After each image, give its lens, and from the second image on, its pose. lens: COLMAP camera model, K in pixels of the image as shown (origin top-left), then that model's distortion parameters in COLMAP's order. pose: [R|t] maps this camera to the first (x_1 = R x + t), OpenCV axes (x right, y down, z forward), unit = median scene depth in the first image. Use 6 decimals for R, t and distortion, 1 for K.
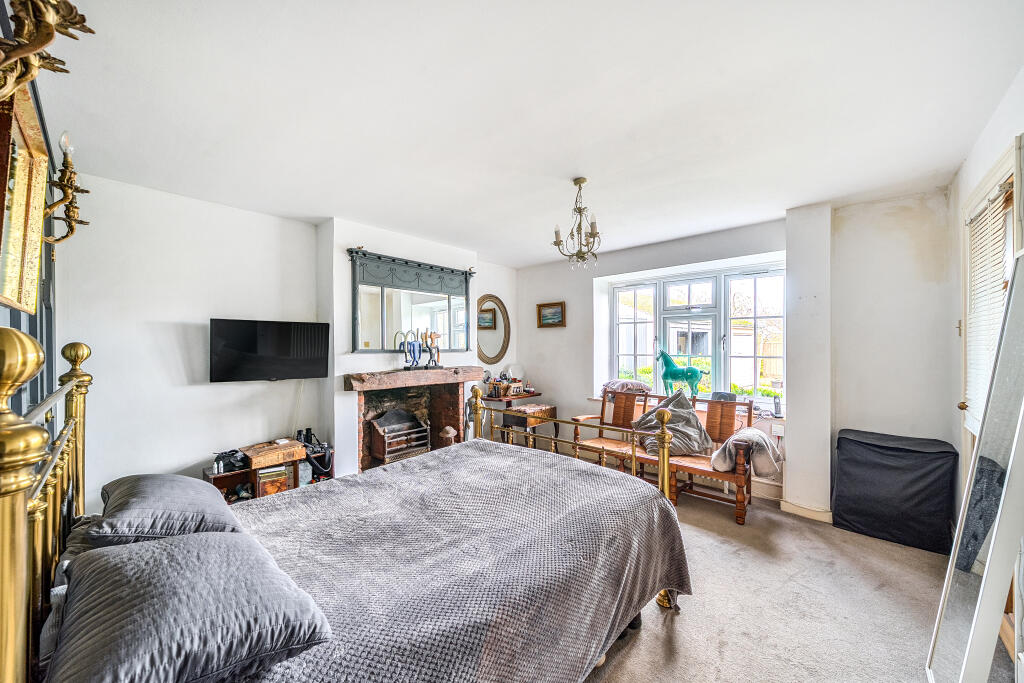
lens RADIAL K [[369.0, 0, 502.5], [0, 369.0, 344.4], [0, 0, 1]] dist [-0.003073, 0.000030]
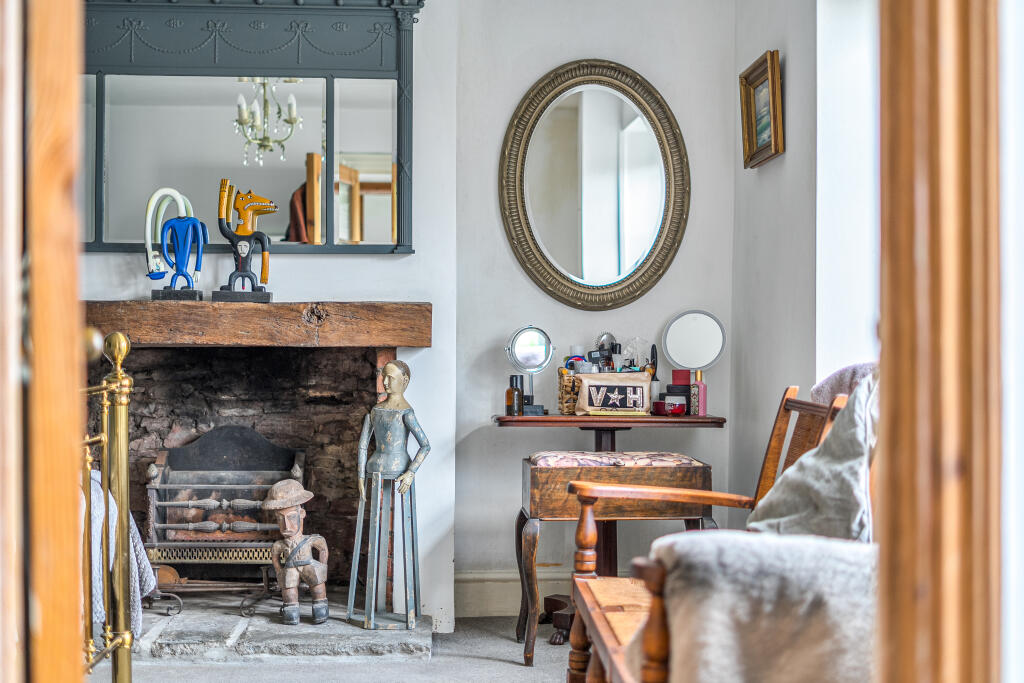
lens RADIAL K [[1483.0, 0, 516.7], [0, 1483.0, 341.9], [0, 0, 1]] dist [-0.006282, 0.000000]
pose [[0.708462, 0.003198, -0.705742, 0.963832], [-0.002412, 0.999995, 0.002110, 0.102156], [0.705745, 0.000207, 0.708466, 0.219638]]
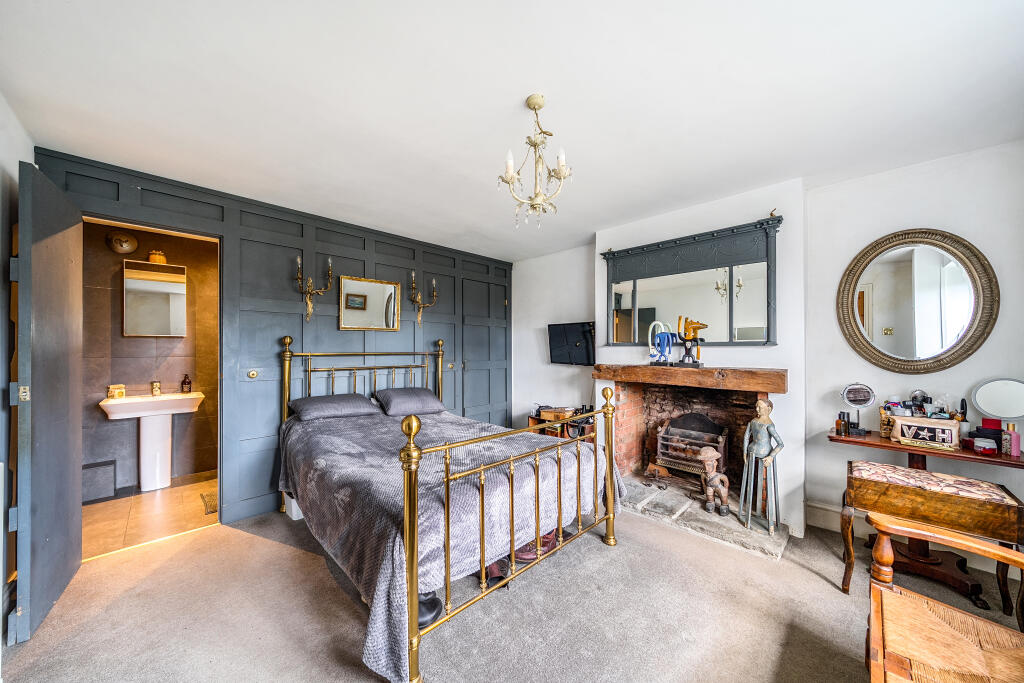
lens RADIAL K [[360.8, 0, 517.4], [0, 360.8, 347.6], [0, 0, 1]] dist [-0.008858, 0.001112]
pose [[-0.028879, -0.000801, -0.999583, 0.609190], [0.003413, 0.999994, -0.000900, 0.024687], [0.999577, -0.003438, -0.028876, 0.666226]]
